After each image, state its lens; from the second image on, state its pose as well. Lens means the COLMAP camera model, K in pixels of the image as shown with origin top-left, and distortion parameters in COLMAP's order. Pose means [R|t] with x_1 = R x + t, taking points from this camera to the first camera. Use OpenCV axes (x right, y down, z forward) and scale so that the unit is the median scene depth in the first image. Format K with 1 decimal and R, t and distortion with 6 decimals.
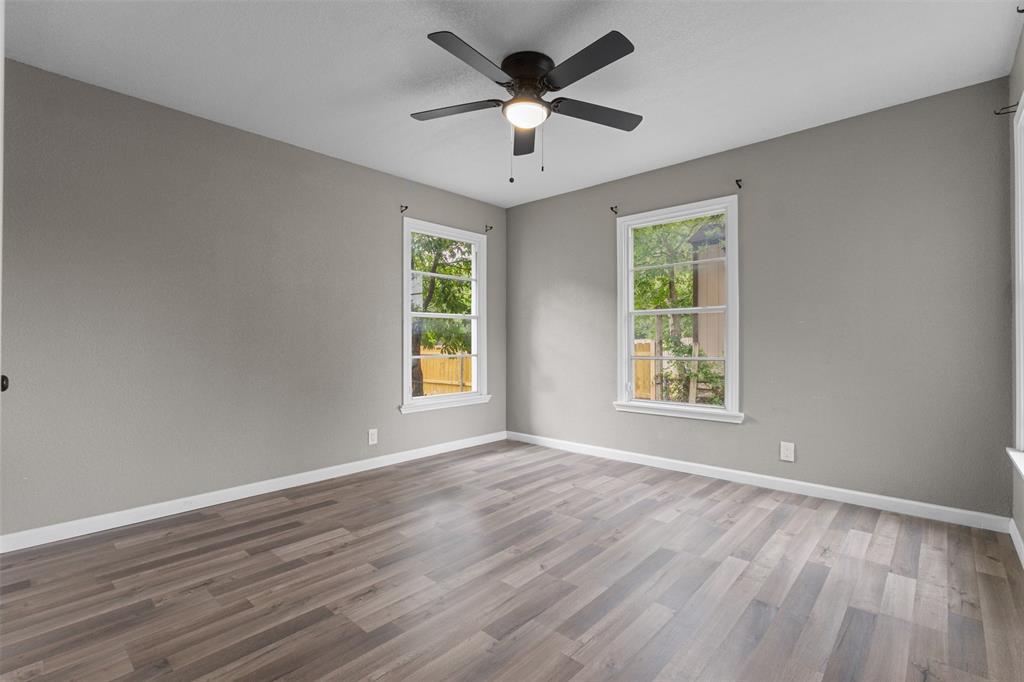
lens RADIAL K [[477.7, 0, 511.8], [0, 477.7, 336.4], [0, 0, 1]] dist [0.004331, -0.000072]
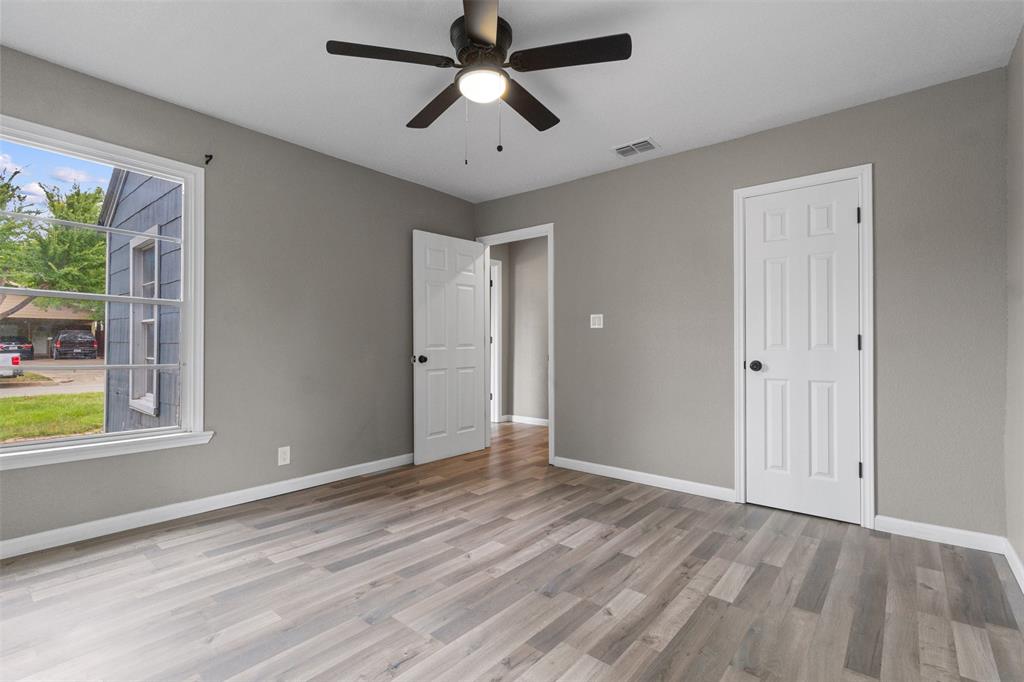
lens RADIAL K [[477.7, 0, 511.8], [0, 477.7, 346.4], [0, 0, 1]] dist [0.004331, -0.000072]
pose [[-0.998962, -0.002732, -0.045479, 0.016797], [-0.002721, 0.999996, -0.000294, 0.014282], [0.045480, -0.000170, -0.998965, 2.047981]]
